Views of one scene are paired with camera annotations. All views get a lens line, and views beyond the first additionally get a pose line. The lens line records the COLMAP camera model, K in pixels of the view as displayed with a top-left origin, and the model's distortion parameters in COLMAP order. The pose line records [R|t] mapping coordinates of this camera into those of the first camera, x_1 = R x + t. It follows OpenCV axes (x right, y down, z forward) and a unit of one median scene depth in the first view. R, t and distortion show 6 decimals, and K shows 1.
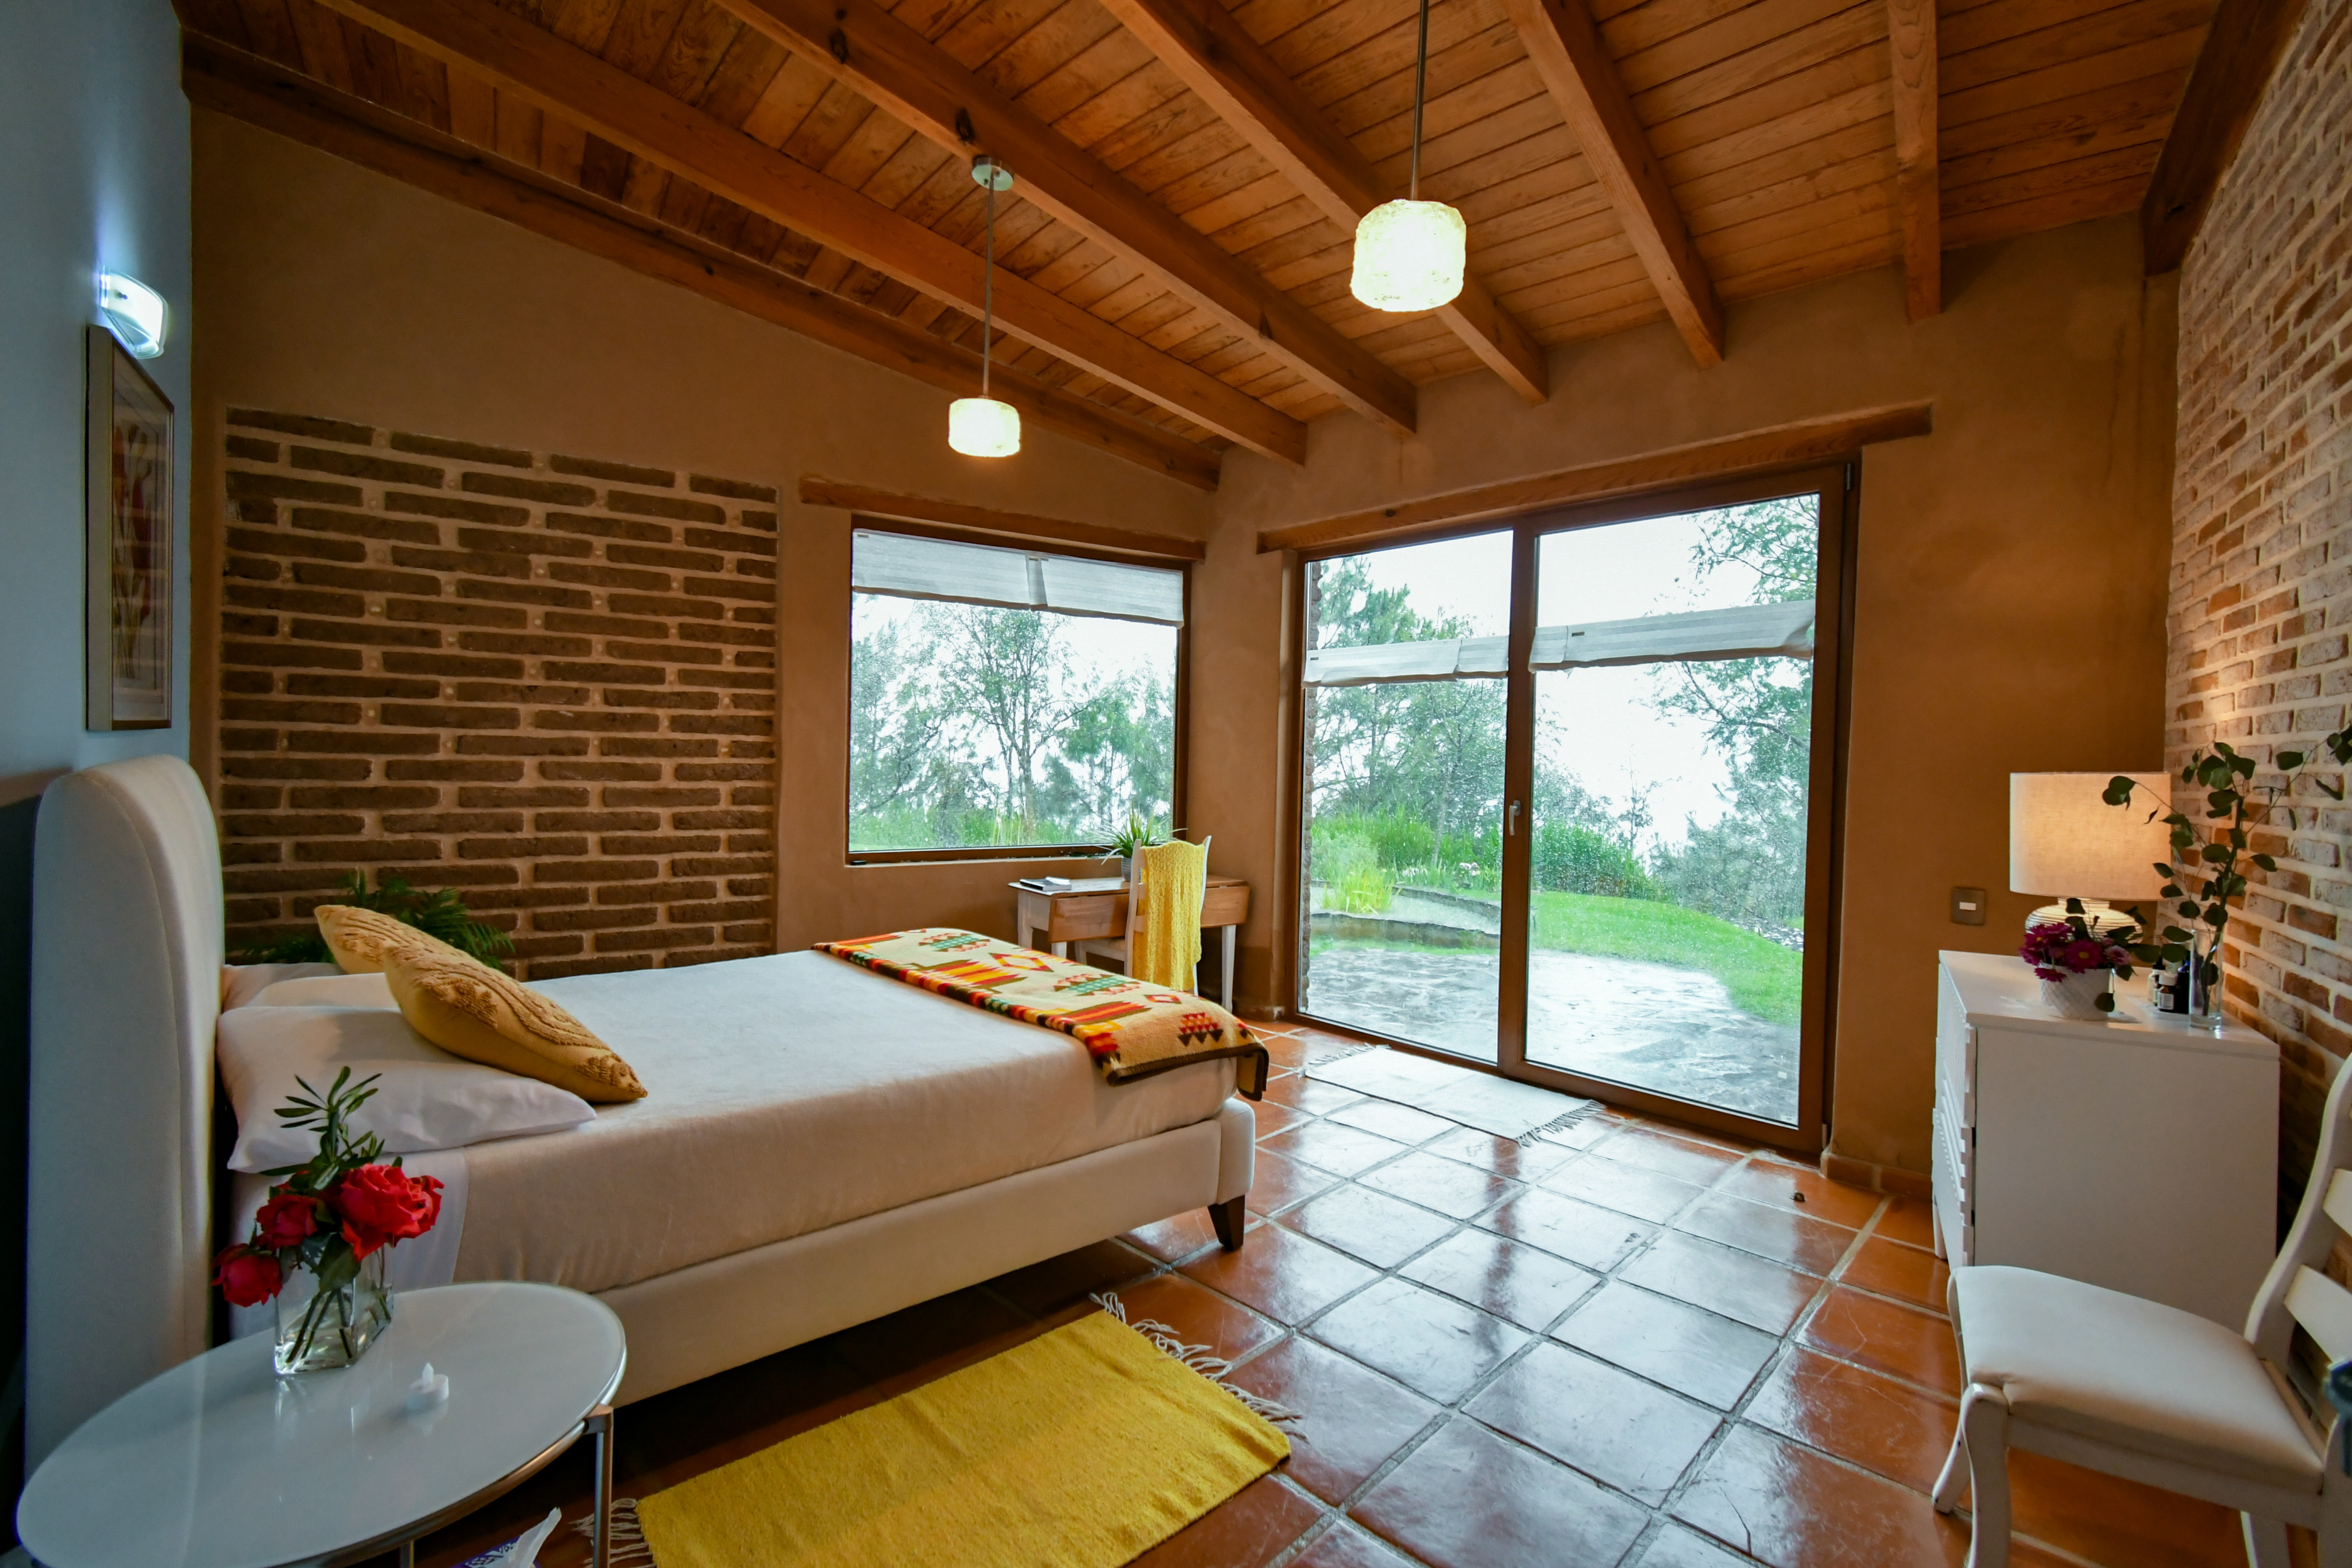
lens RADIAL K [[1039.2, 0, 1175.3], [0, 1039.2, 787.0], [0, 0, 1]] dist [0.003643, -0.000078]
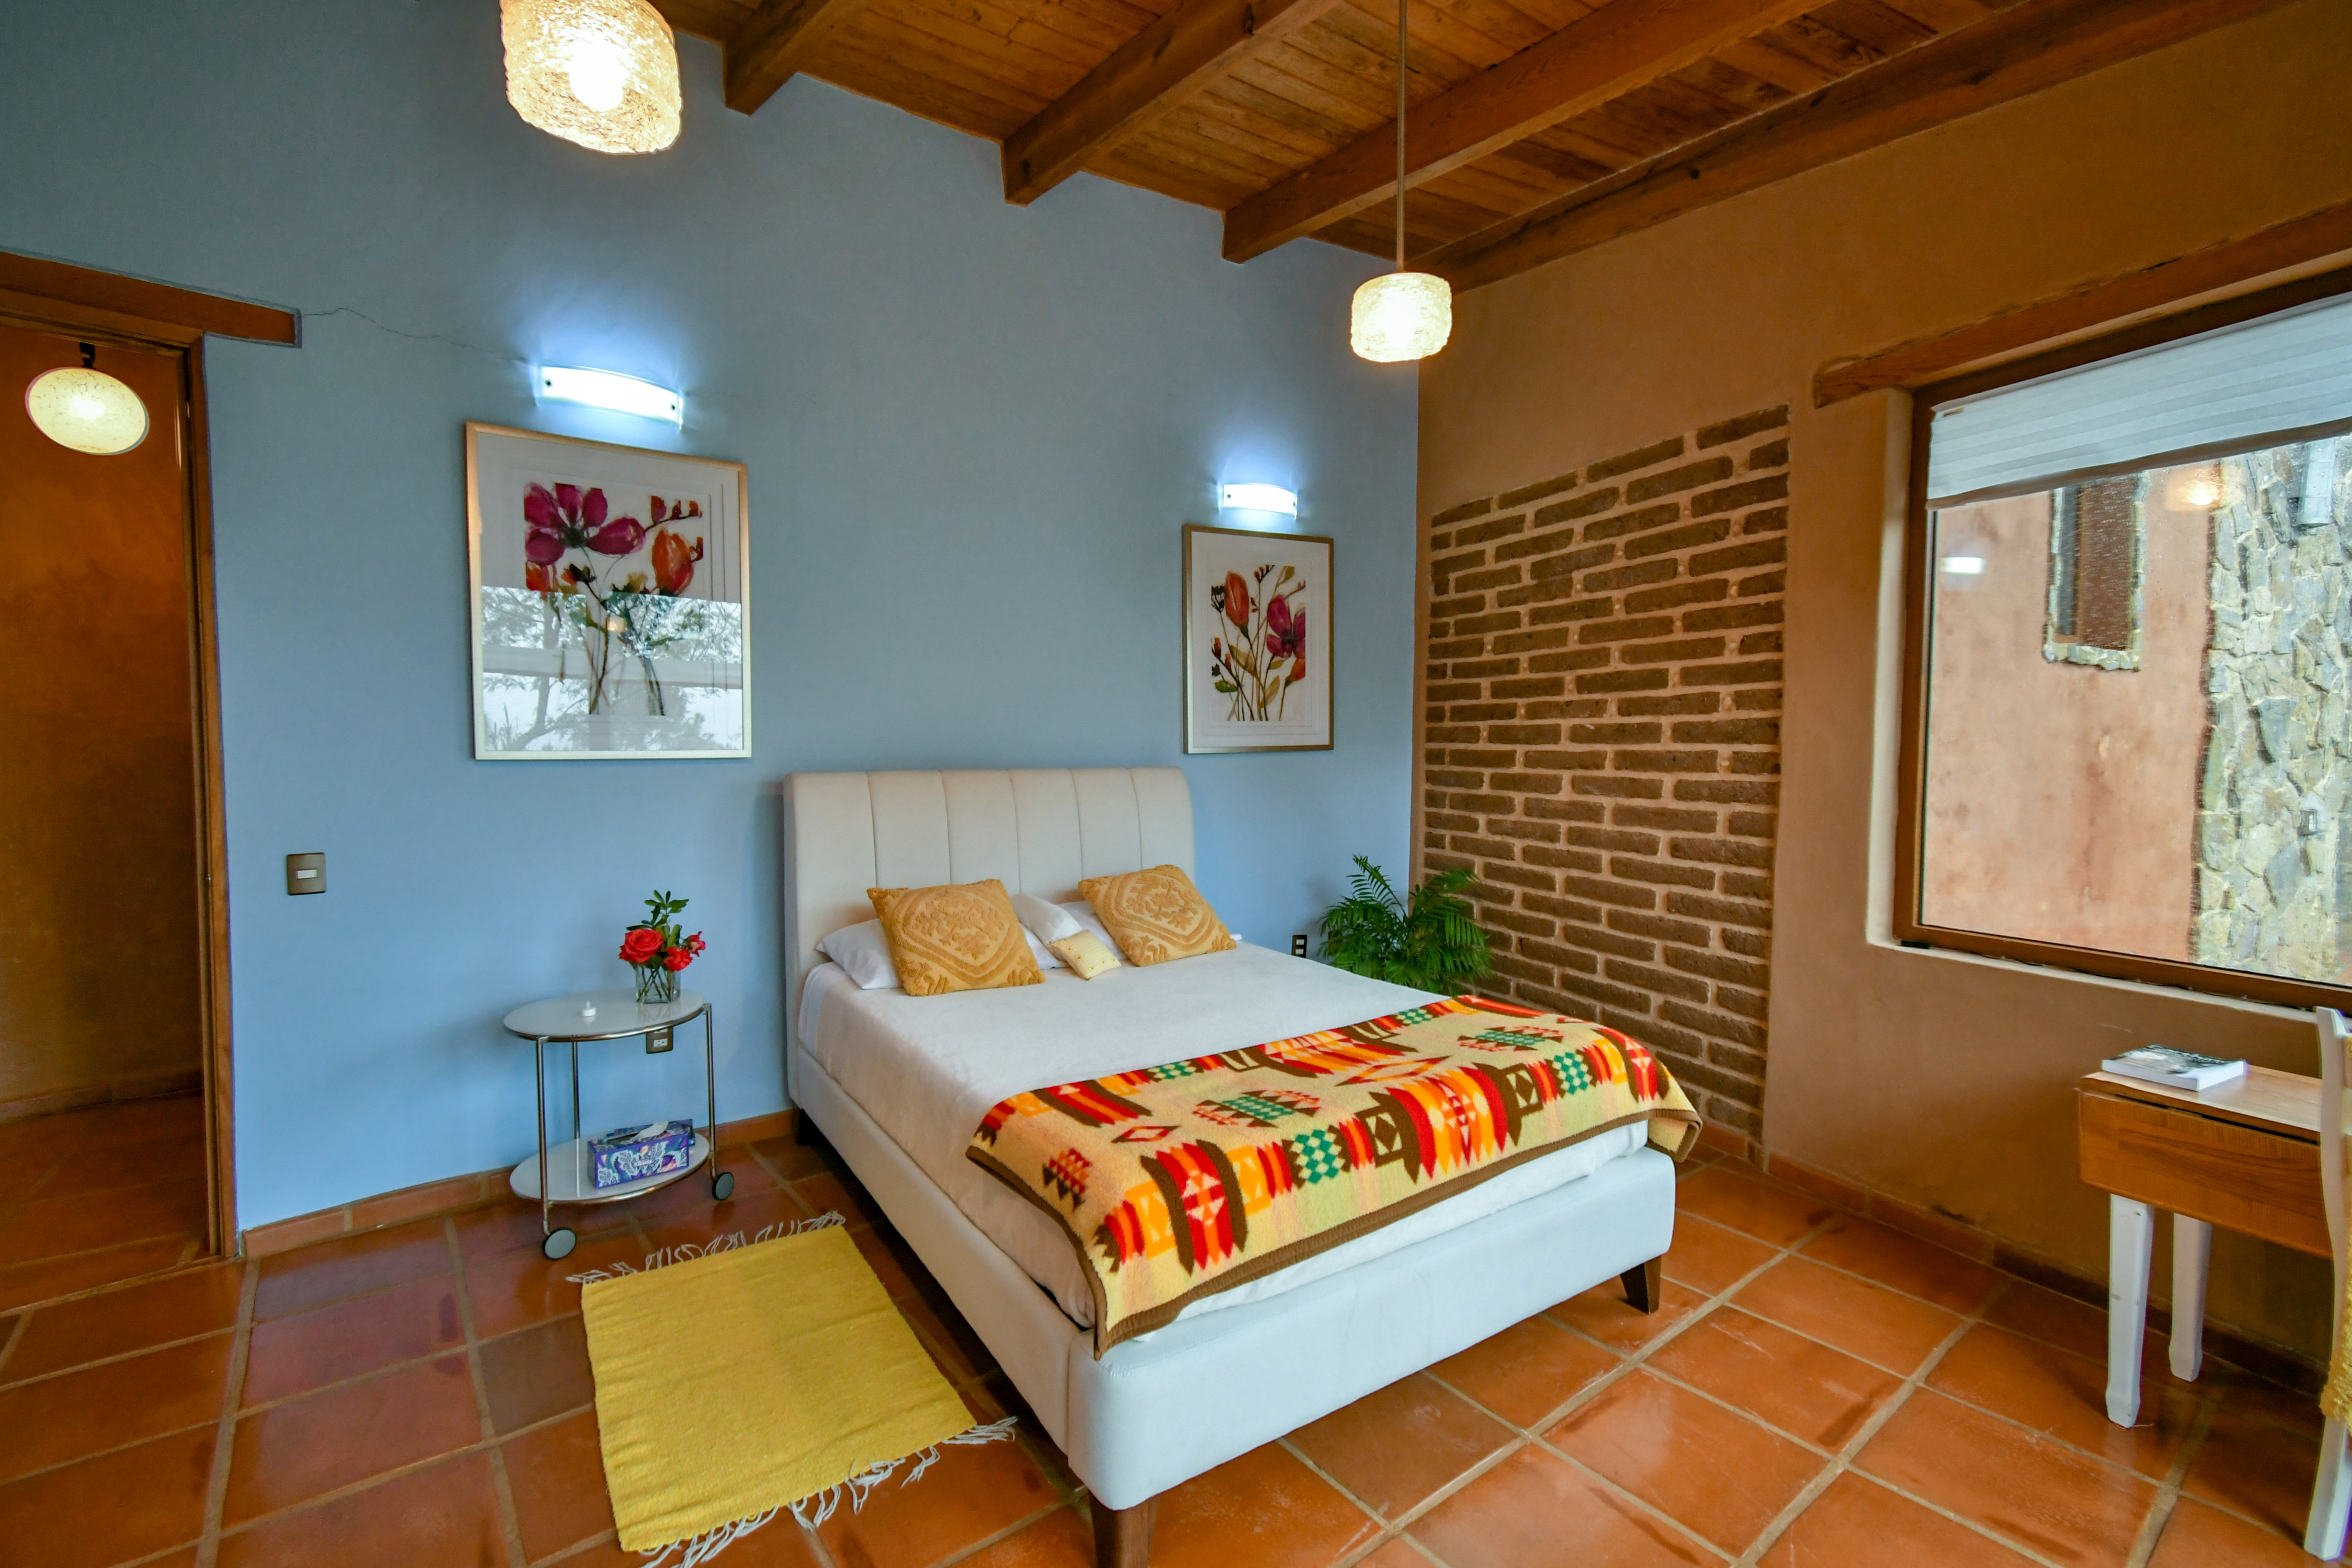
lens RADIAL K [[1039.2, 0, 1175.3], [0, 1039.2, 787.0], [0, 0, 1]] dist [0.003643, -0.000078]
pose [[-0.142978, 0.020317, -0.989517, 0.417288], [-0.034555, 0.999077, 0.025506, -0.024155], [0.989122, 0.037840, -0.142144, 0.716842]]
